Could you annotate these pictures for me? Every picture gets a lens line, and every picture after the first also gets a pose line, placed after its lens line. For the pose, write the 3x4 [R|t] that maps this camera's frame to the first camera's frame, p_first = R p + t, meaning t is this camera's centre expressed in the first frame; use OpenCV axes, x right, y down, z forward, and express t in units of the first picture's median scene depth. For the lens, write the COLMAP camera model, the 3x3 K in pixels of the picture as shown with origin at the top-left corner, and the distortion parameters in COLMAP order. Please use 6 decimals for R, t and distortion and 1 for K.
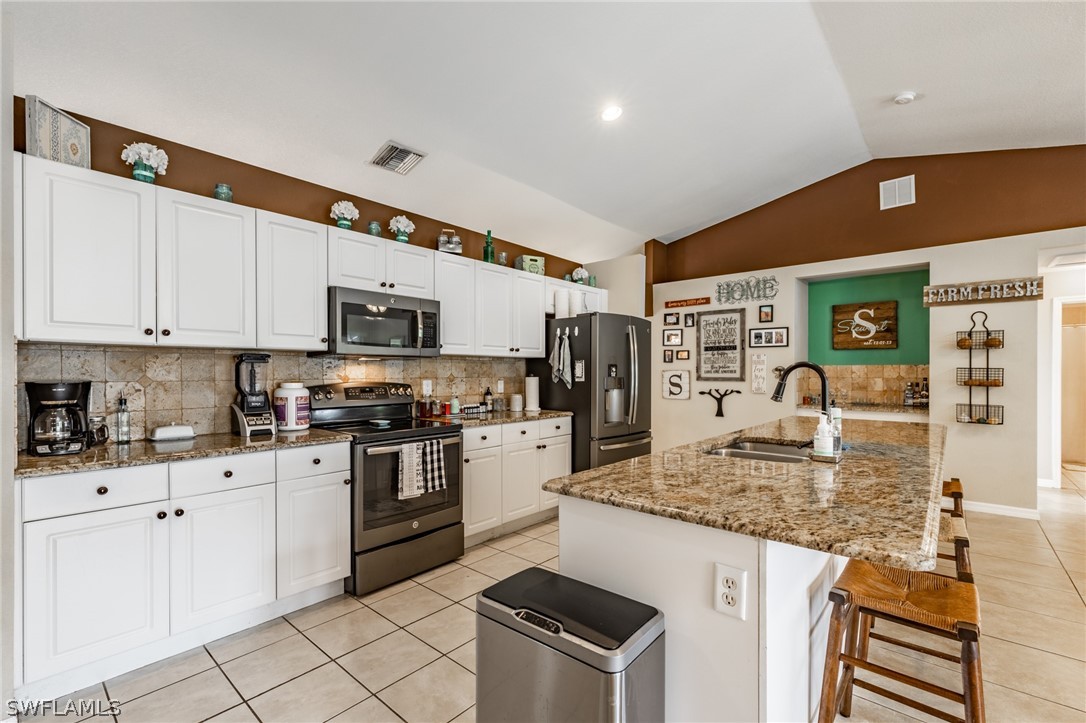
lens RADIAL K [[468.6, 0, 547.4], [0, 468.6, 378.1], [0, 0, 1]] dist [0.003196, -0.001345]
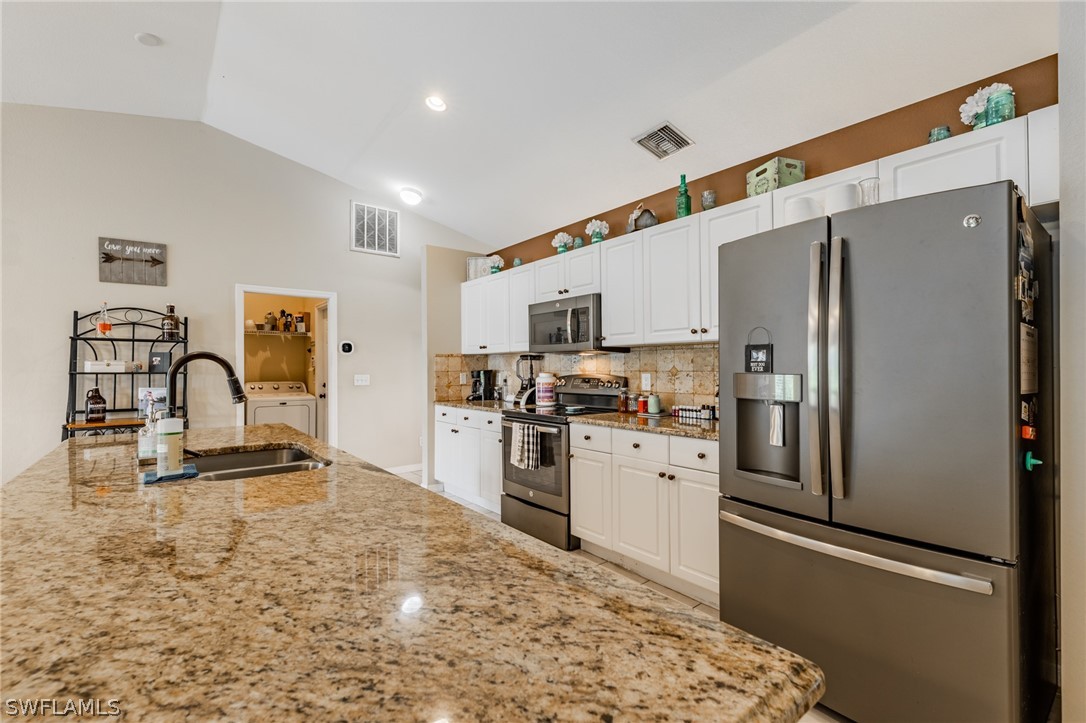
lens RADIAL K [[468.6, 0, 545.3], [0, 468.6, 364.0], [0, 0, 1]] dist [0.003196, -0.001345]
pose [[-0.177761, -0.006016, -0.984055, 0.683347], [-0.006033, 0.999969, -0.005023, -0.008162], [0.984055, 0.005044, -0.177792, 0.963366]]
